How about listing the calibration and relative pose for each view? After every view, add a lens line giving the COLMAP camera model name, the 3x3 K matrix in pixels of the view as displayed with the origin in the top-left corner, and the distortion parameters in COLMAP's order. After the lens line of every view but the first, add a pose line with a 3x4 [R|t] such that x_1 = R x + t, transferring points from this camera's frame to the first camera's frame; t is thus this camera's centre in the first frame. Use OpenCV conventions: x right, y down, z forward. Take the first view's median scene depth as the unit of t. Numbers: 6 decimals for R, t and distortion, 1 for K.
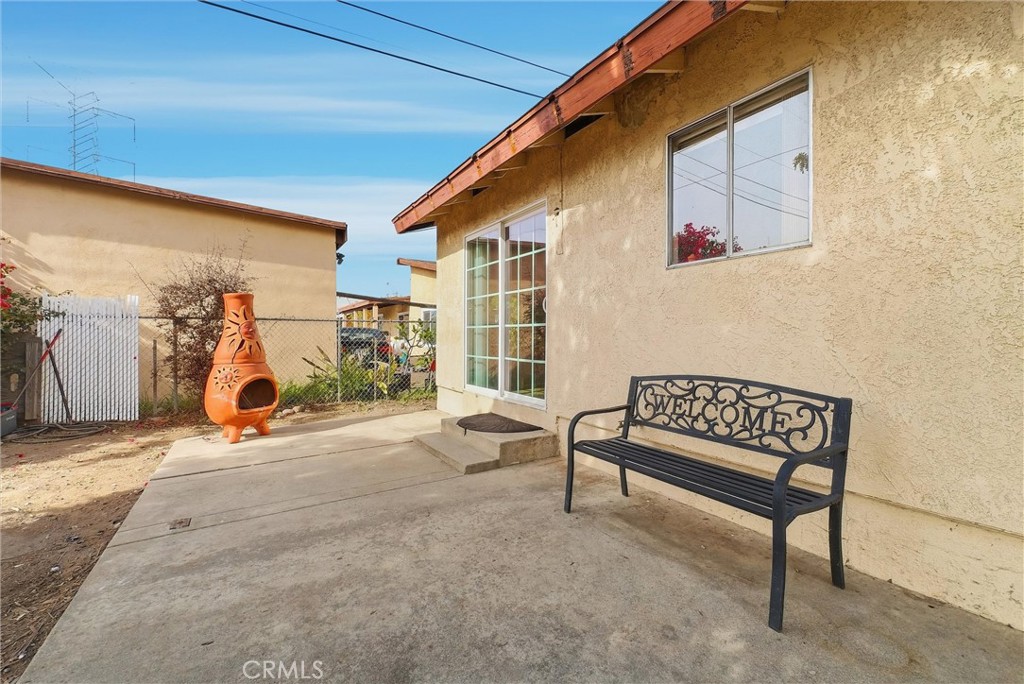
lens RADIAL K [[429.7, 0, 514.3], [0, 429.7, 338.9], [0, 0, 1]] dist [-0.001985, -0.000514]
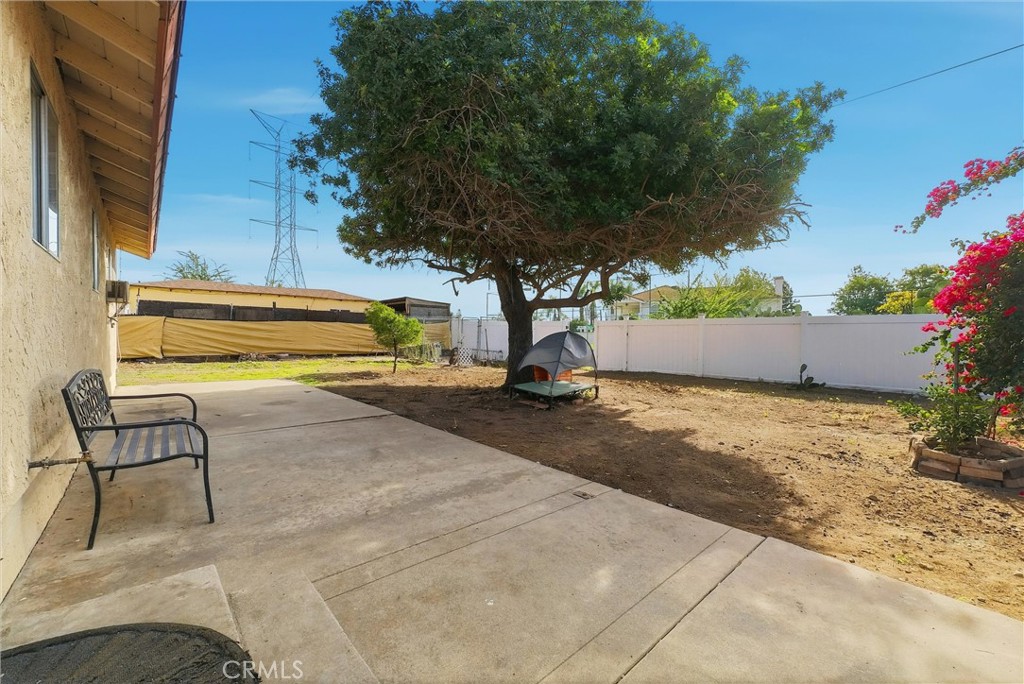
lens RADIAL K [[429.7, 0, 511.3], [0, 429.7, 340.3], [0, 0, 1]] dist [-0.001985, -0.000514]
pose [[-0.988738, -0.011018, -0.149248, -0.417179], [-0.013420, 0.999796, 0.015096, -0.012971], [0.149051, 0.016929, -0.988685, 2.241622]]
